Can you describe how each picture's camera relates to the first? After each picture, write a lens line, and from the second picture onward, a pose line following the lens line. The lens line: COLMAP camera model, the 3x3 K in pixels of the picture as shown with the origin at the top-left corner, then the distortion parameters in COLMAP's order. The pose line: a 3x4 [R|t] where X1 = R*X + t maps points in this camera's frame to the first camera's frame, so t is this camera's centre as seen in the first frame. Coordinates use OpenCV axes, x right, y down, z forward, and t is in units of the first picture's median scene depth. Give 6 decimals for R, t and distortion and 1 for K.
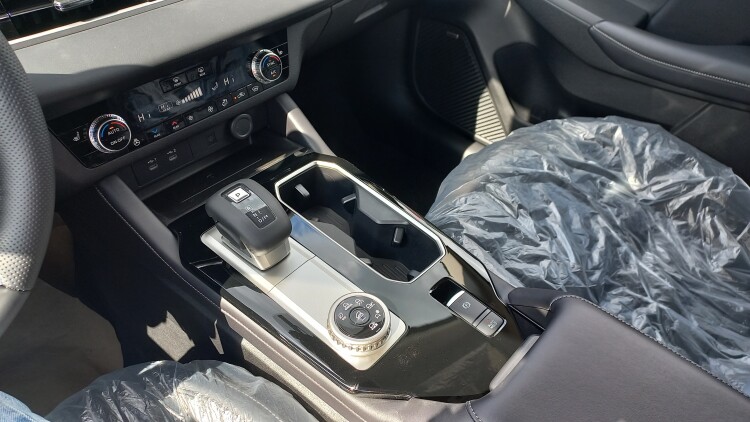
lens RADIAL K [[542.9, 0, 378.9], [0, 542.9, 223.4], [0, 0, 1]] dist [0.041418, -0.055249]
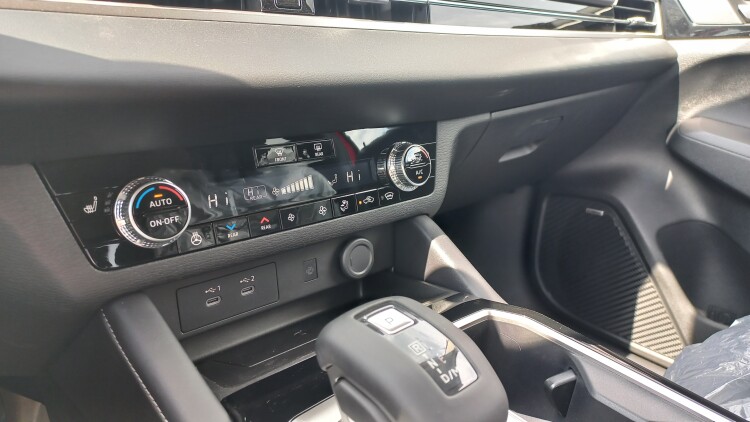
lens RADIAL K [[542.9, 0, 371.9], [0, 542.9, 222.6], [0, 0, 1]] dist [0.041418, -0.055249]
pose [[0.994934, 0.022236, -0.098038, -0.159456], [-0.062674, 0.899702, -0.431981, 0.048762], [0.078600, 0.435937, 0.896538, 0.384836]]
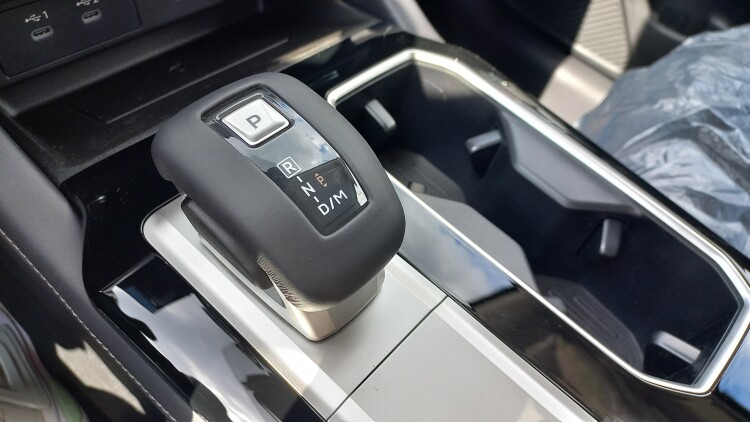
lens RADIAL K [[542.9, 0, 368.5], [0, 542.9, 217.2], [0, 0, 1]] dist [0.041418, -0.055249]
pose [[0.997267, 0.068005, 0.028881, -0.135903], [-0.071149, 0.989309, 0.127298, -0.028538], [-0.019916, -0.129005, 0.991444, 0.463253]]
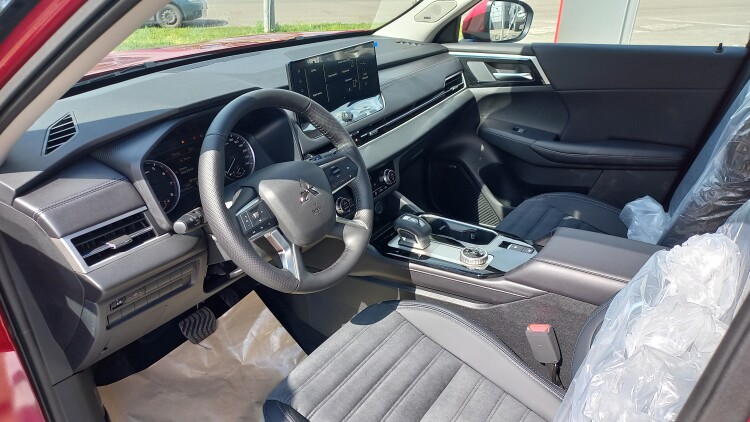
lens RADIAL K [[542.9, 0, 388.1], [0, 542.9, 223.5], [0, 0, 1]] dist [0.041418, -0.055249]
pose [[0.979864, -0.167818, 0.108186, -0.403738], [0.194013, 0.928274, -0.317279, 0.468460], [-0.047181, 0.331880, 0.942141, -0.785068]]
